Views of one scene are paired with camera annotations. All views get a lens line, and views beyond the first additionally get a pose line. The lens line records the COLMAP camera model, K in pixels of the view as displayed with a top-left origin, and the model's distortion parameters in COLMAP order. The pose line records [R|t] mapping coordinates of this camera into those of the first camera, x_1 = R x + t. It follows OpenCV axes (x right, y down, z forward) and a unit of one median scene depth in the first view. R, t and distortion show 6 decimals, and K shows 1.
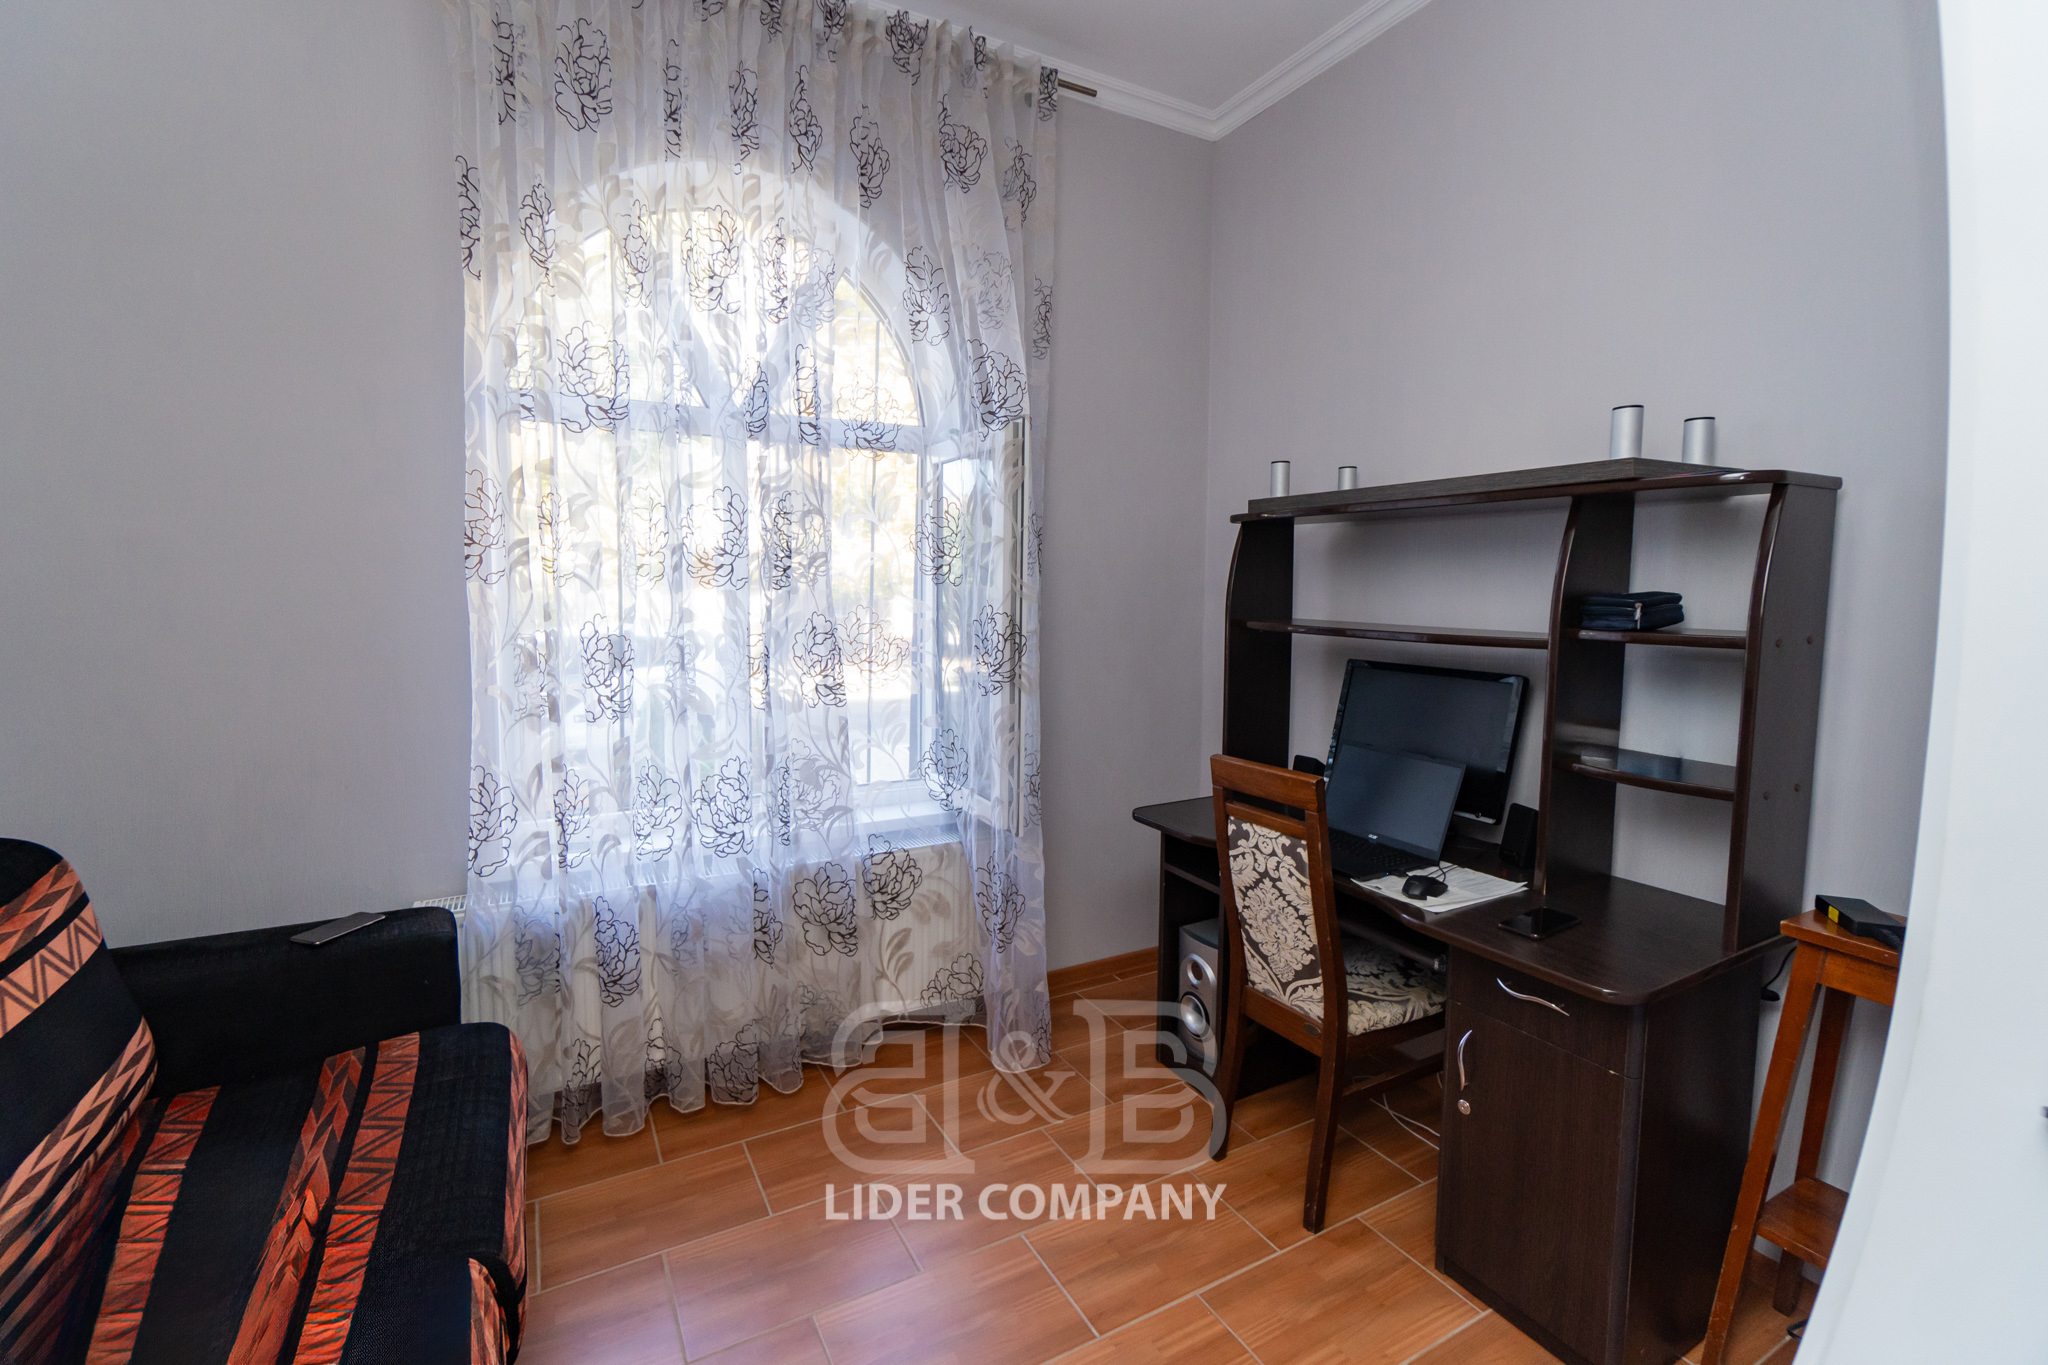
lens RADIAL K [[902.3, 0, 999.8], [0, 902.3, 677.7], [0, 0, 1]] dist [-0.013492, -0.000155]
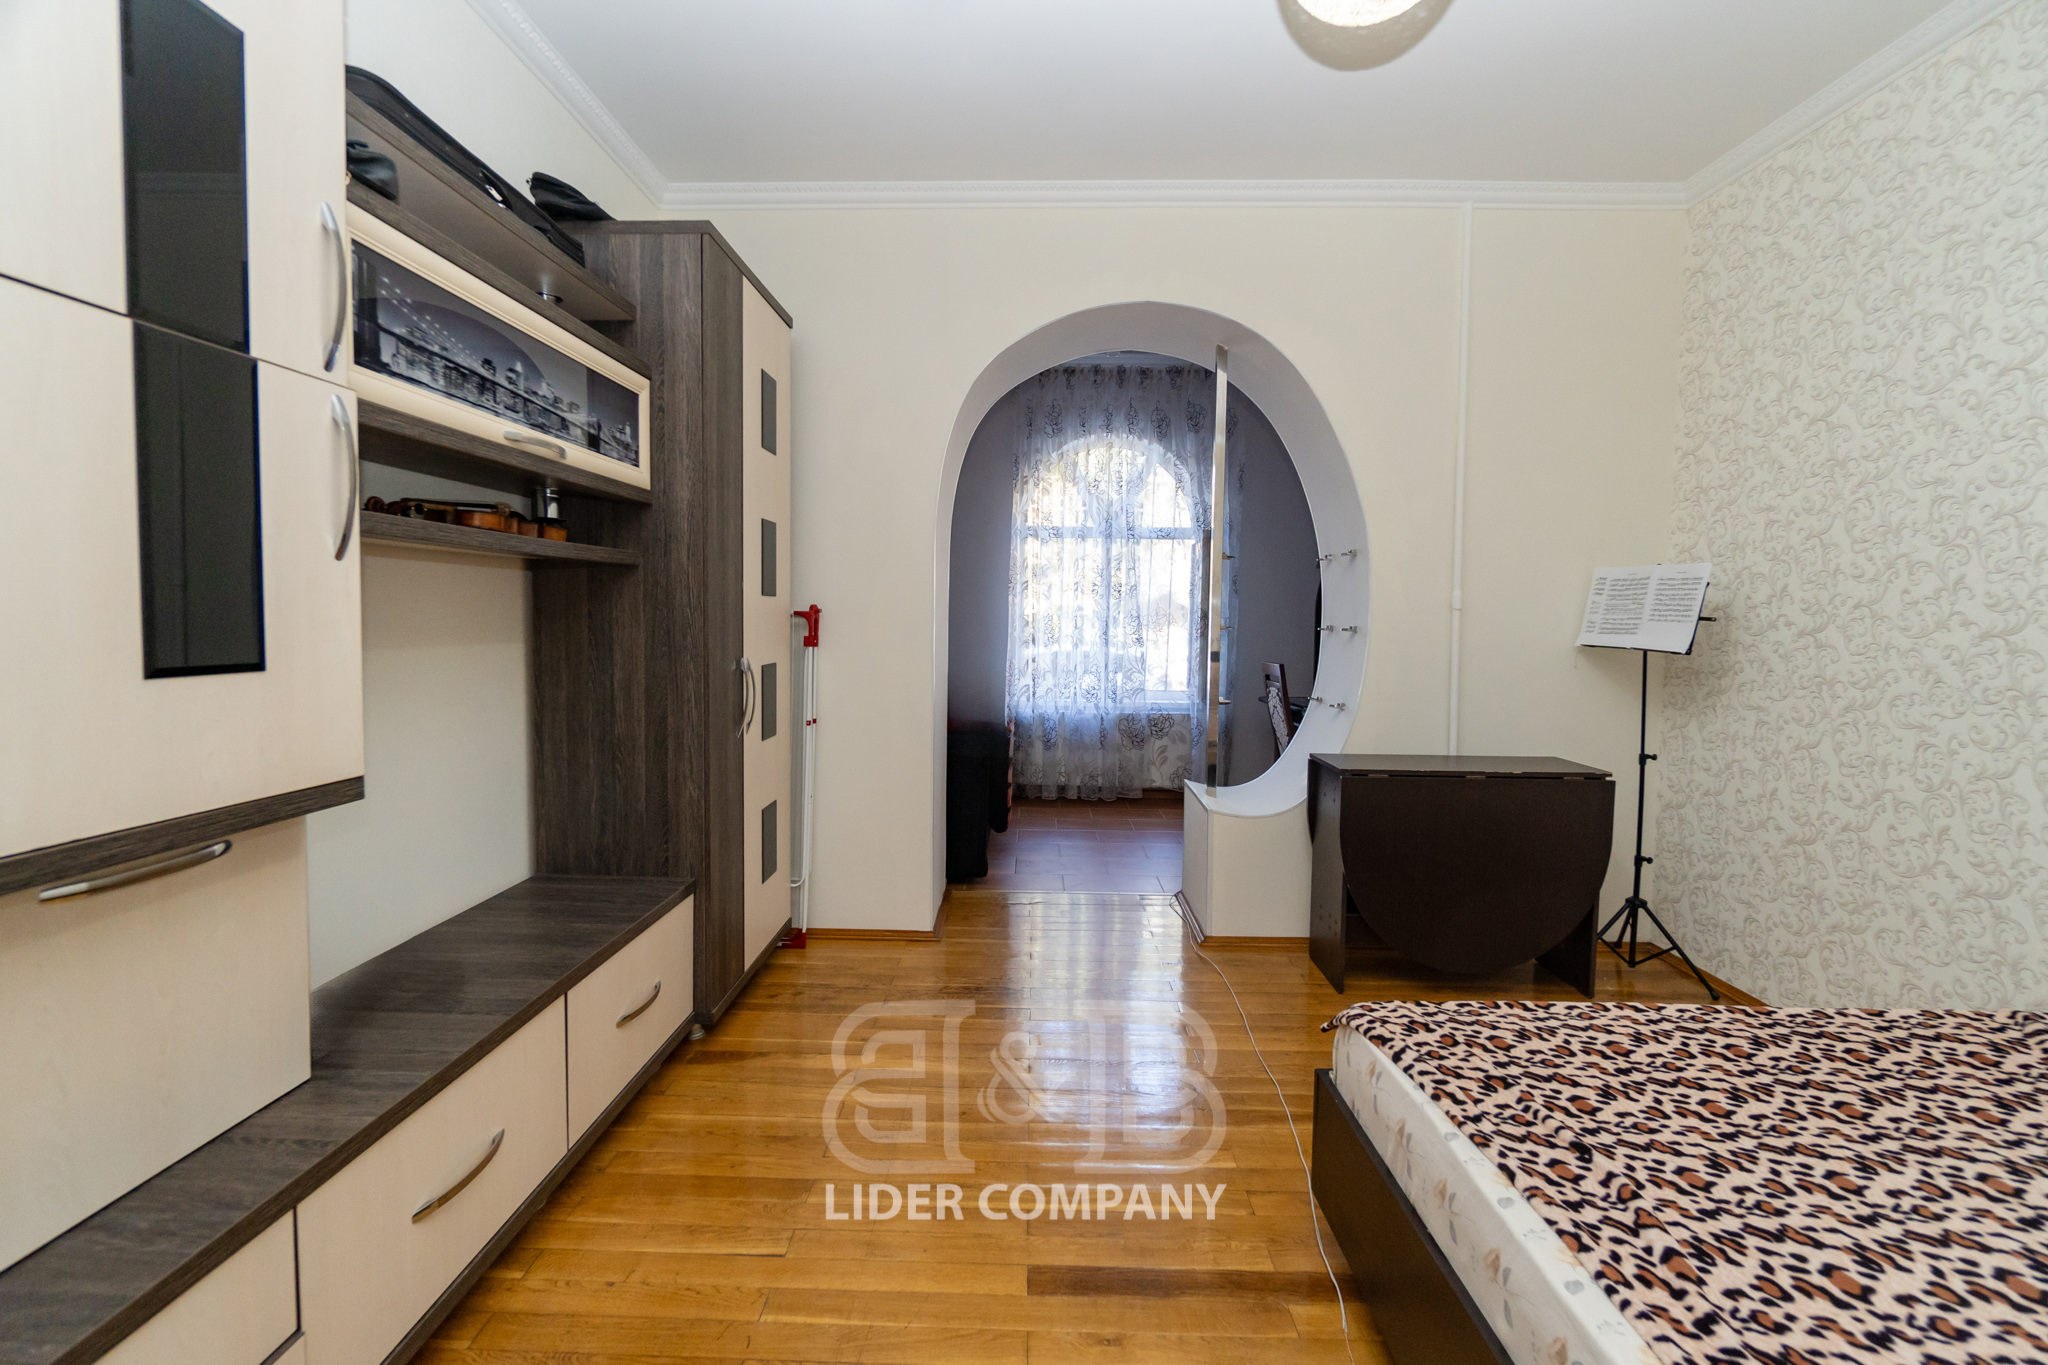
lens RADIAL K [[902.3, 0, 999.8], [0, 902.3, 677.7], [0, 0, 1]] dist [-0.013492, -0.000155]
pose [[0.866898, 0.026764, -0.497767, 0.759308], [-0.055690, 0.997506, -0.043355, 0.259579], [0.495366, 0.065305, 0.866226, -1.378299]]
